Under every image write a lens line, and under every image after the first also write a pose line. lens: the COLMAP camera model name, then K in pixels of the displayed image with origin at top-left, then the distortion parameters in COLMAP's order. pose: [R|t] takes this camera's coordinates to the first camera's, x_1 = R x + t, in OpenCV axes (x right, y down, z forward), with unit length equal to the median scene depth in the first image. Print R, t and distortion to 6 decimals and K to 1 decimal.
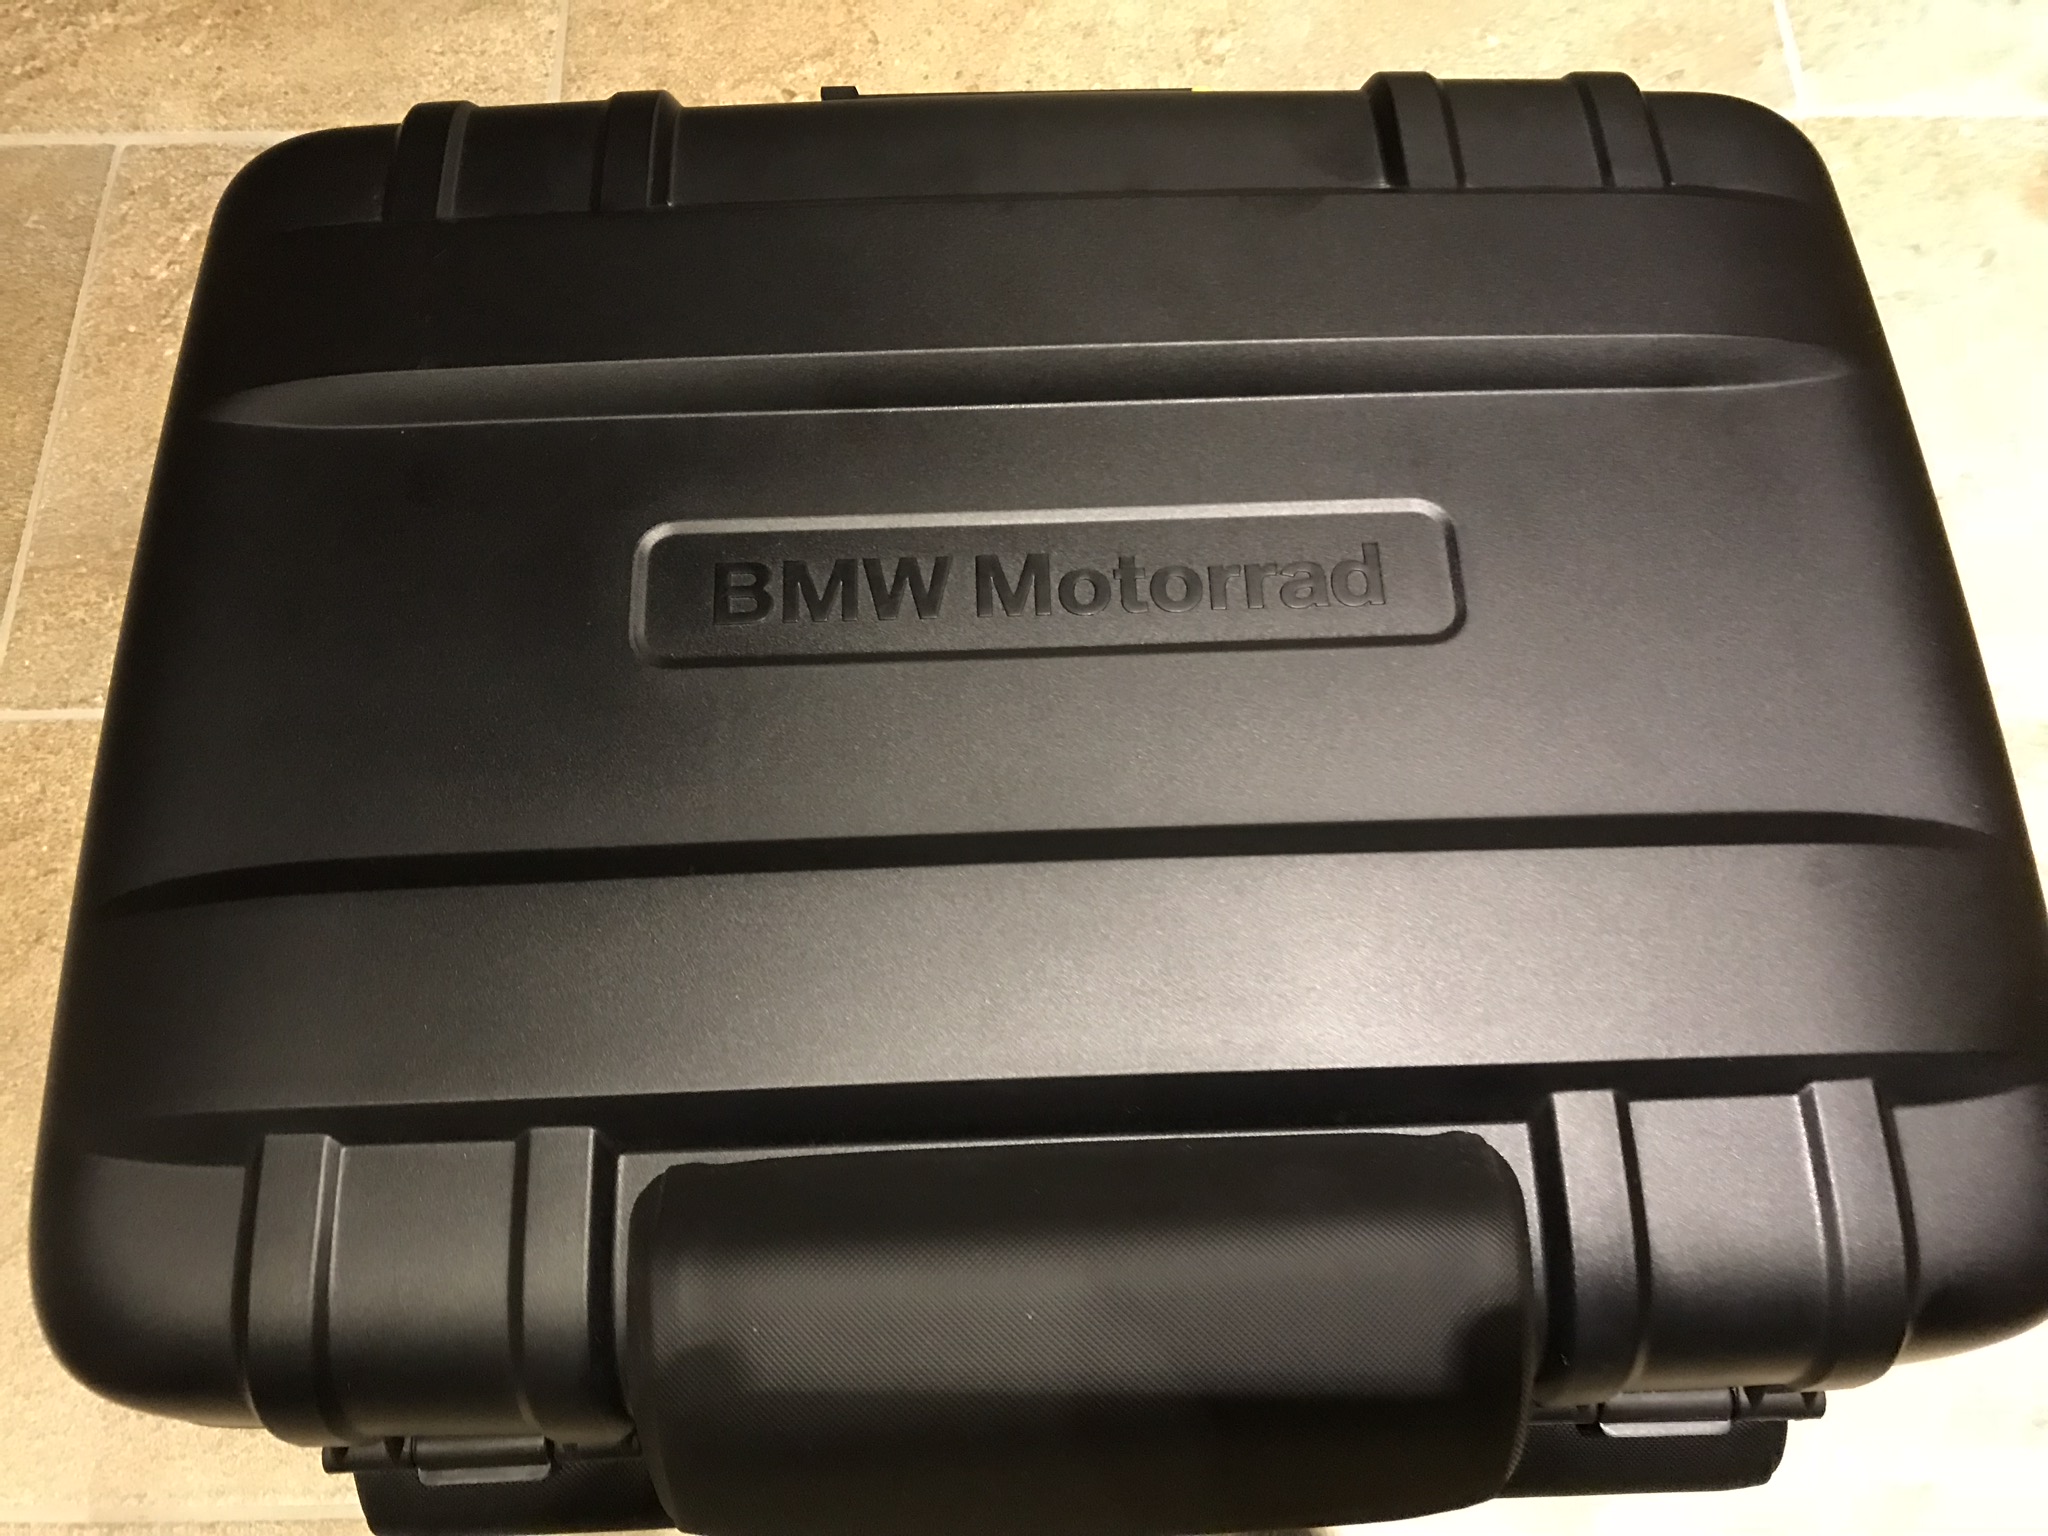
lens RADIAL K [[1696.9, 0, 1023.5], [0, 1696.9, 771.7], [0, 0, 1]] dist [-0.021547, 0.042350]
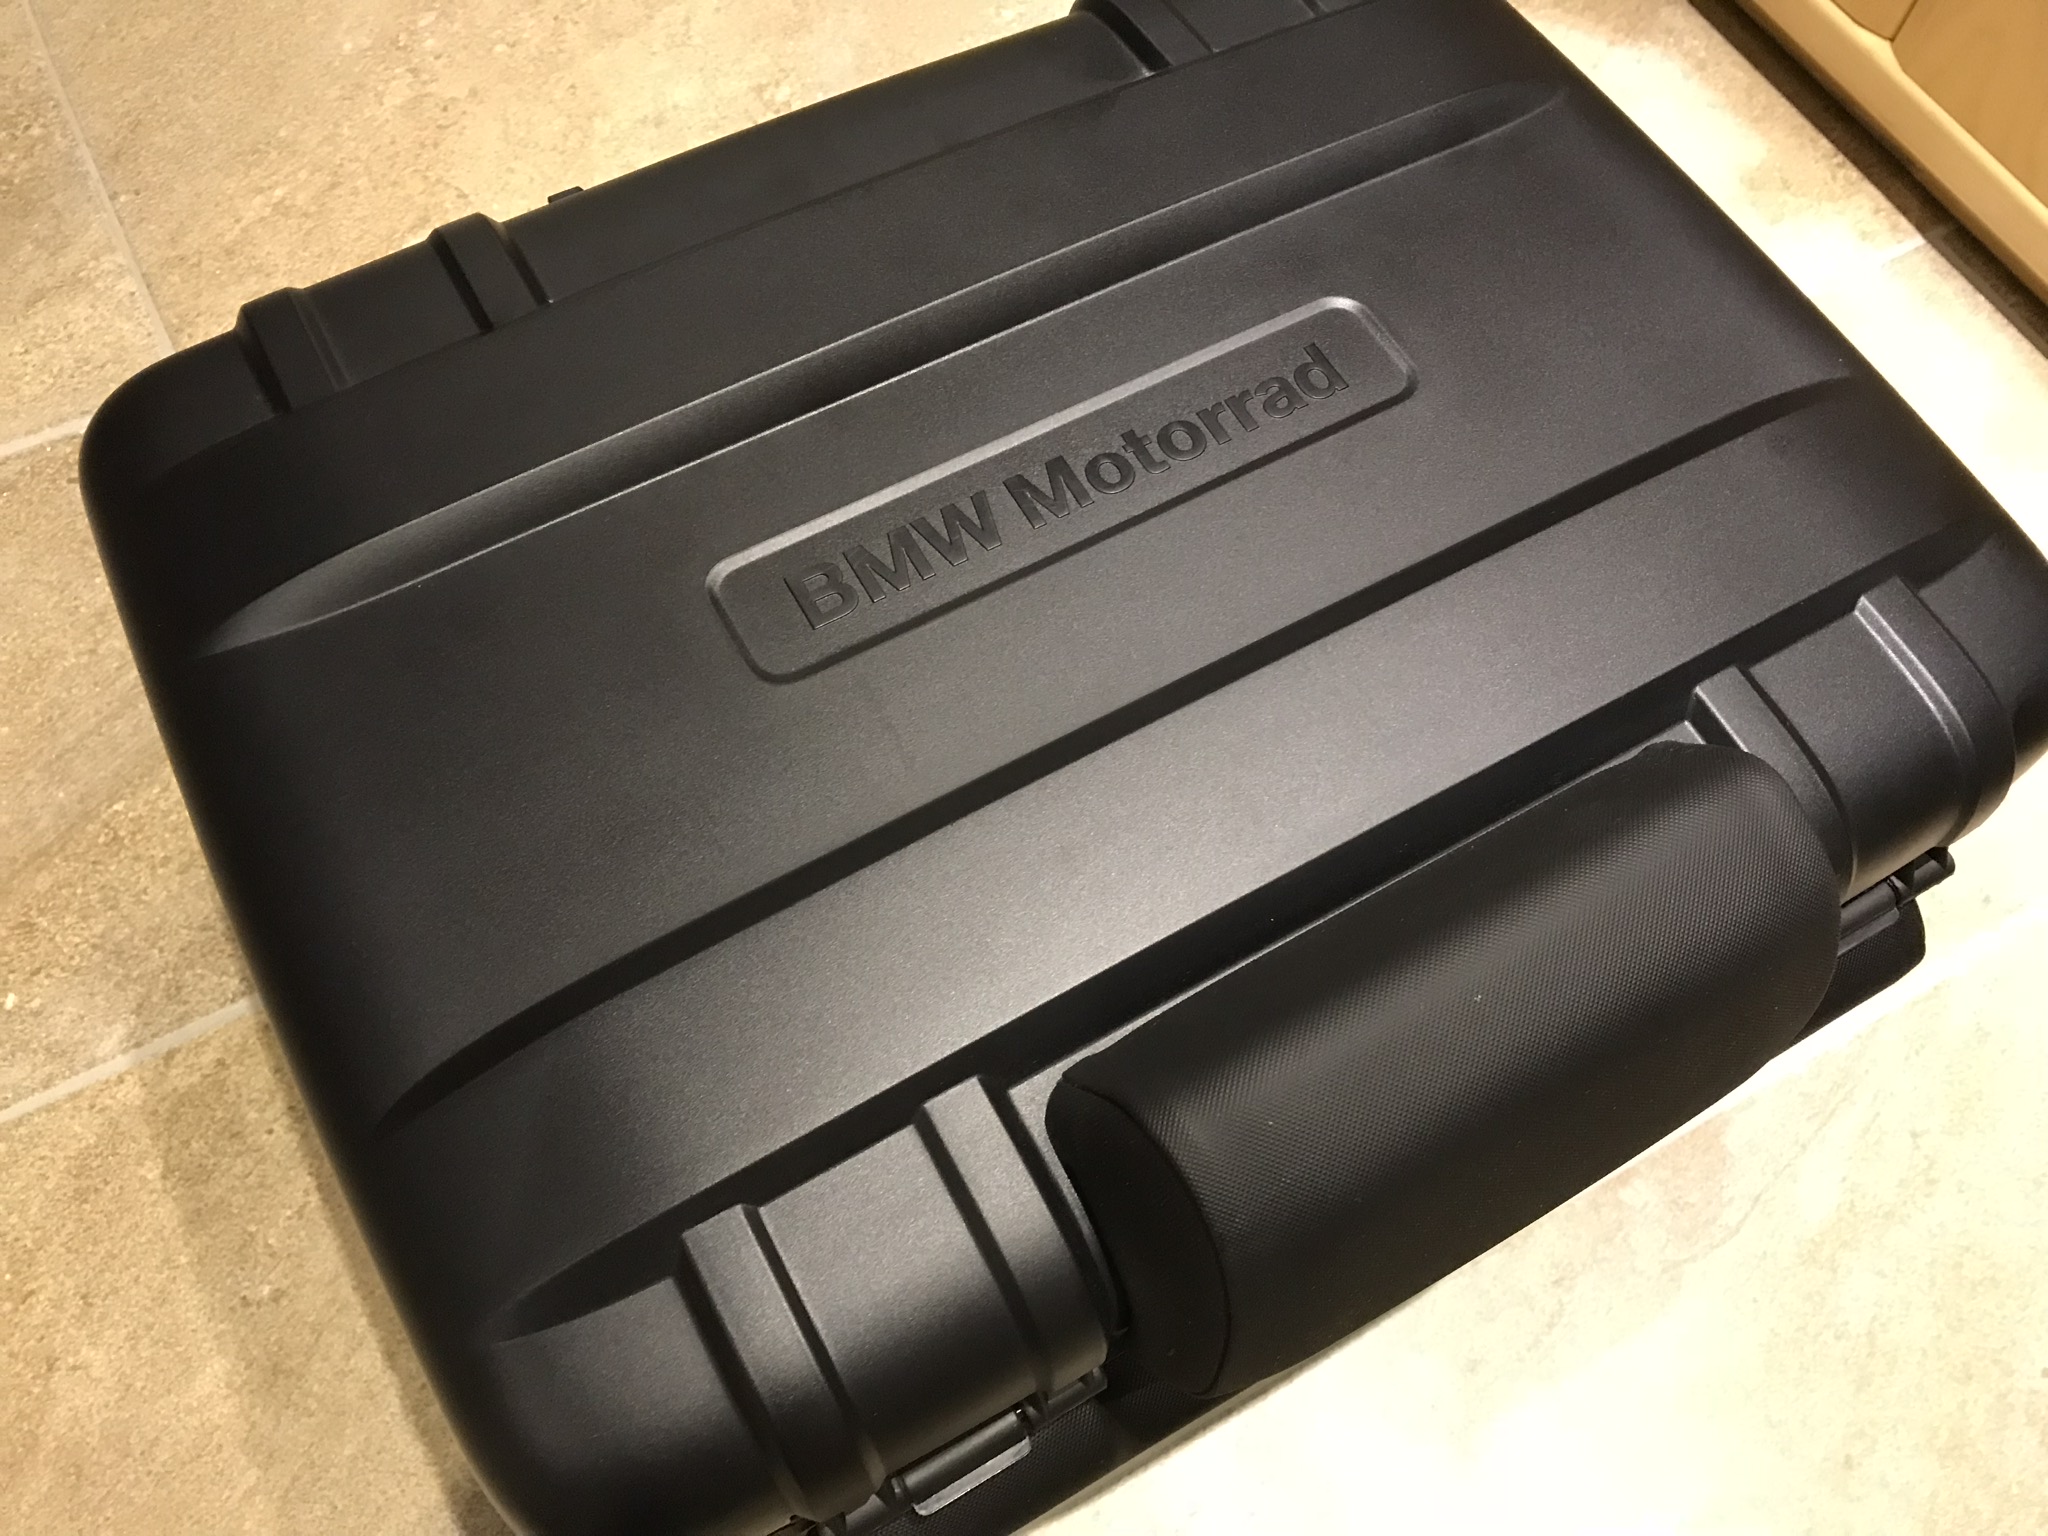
lens RADIAL K [[1696.9, 0, 1035.5], [0, 1696.9, 759.7], [0, 0, 1]] dist [-0.021547, 0.042350]
pose [[0.884150, -0.399926, 0.241531, -0.340337], [0.414666, 0.909903, -0.011318, 0.052941], [-0.215243, 0.110161, 0.970327, -0.023038]]
